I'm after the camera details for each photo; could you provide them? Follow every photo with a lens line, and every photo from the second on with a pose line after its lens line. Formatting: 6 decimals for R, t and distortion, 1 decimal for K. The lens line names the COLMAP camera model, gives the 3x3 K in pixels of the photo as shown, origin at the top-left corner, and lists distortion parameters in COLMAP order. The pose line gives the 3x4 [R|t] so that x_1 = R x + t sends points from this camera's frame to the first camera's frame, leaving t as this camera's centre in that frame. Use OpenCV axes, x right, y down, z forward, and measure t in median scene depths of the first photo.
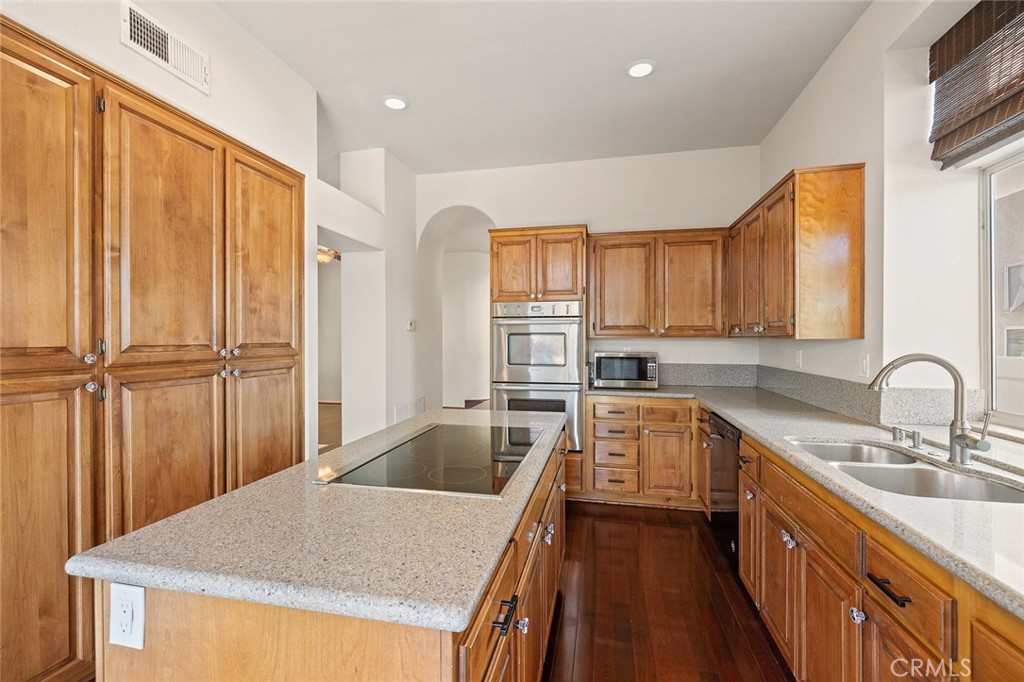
lens RADIAL K [[437.5, 0, 508.7], [0, 437.5, 340.6], [0, 0, 1]] dist [0.000037, 0.000162]
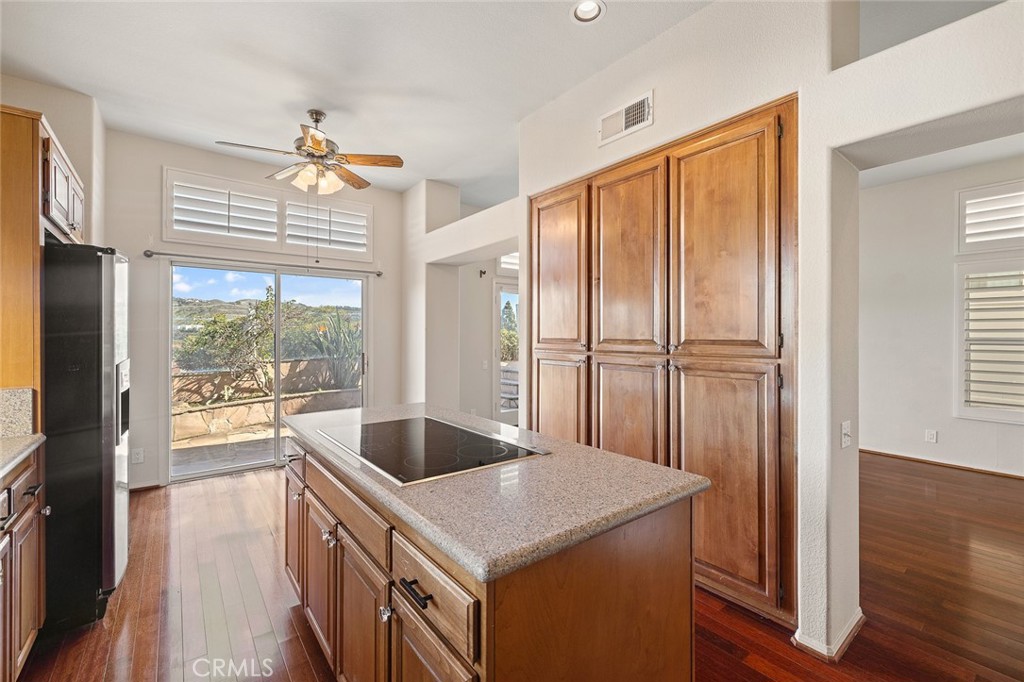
lens RADIAL K [[432.5, 0, 509.7], [0, 432.5, 332.3], [0, 0, 1]] dist [-0.000152, 0.000092]
pose [[-0.638231, -0.003083, -0.769839, 0.289032], [-0.005154, 0.999987, 0.000268, -0.005755], [0.769828, 0.004139, -0.638238, 0.964246]]
